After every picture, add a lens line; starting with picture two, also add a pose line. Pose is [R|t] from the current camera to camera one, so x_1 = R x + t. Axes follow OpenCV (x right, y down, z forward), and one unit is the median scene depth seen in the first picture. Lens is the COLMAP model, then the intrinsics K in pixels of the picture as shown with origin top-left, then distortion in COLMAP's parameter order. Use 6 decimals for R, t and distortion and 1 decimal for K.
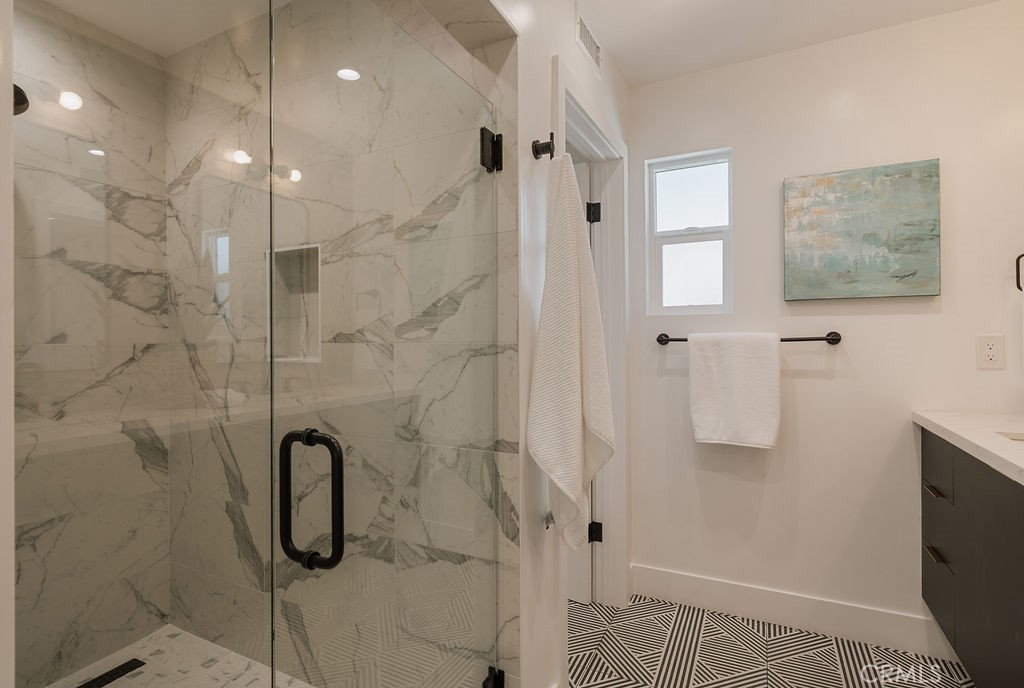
lens RADIAL K [[502.6, 0, 515.7], [0, 502.6, 341.6], [0, 0, 1]] dist [0.000204, 0.001821]
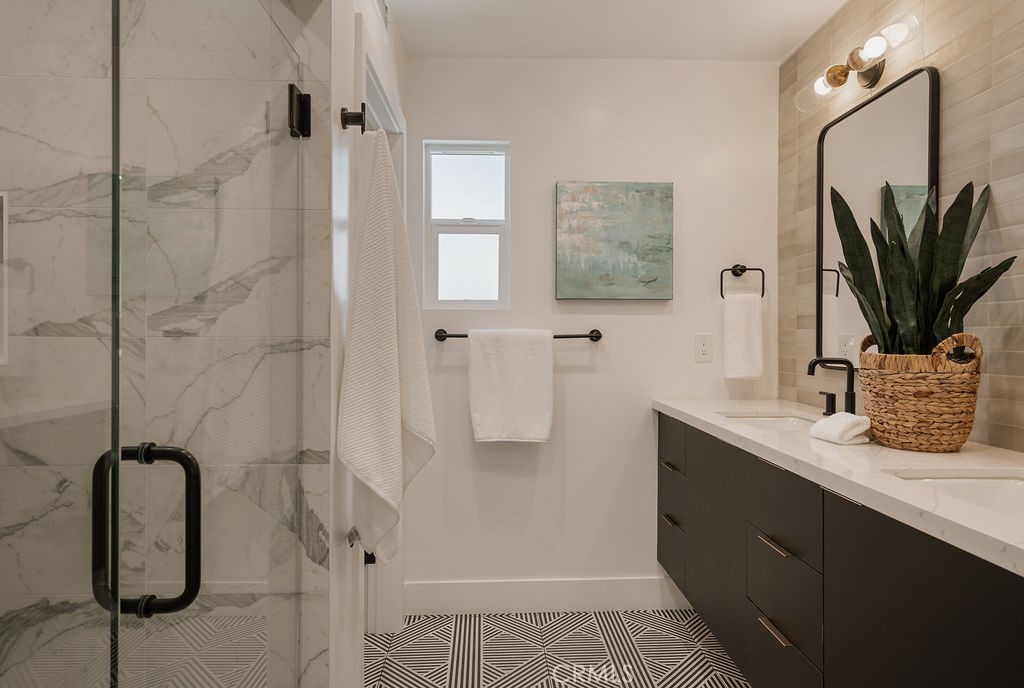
lens RADIAL K [[597.4, 0, 512.1], [0, 597.4, 342.8], [0, 0, 1]] dist [0.008229, 0.002092]
pose [[0.879810, 0.002610, 0.475319, -0.152854], [-0.006486, 0.999958, 0.006516, 0.001856], [-0.475282, -0.008815, 0.879789, -0.050744]]
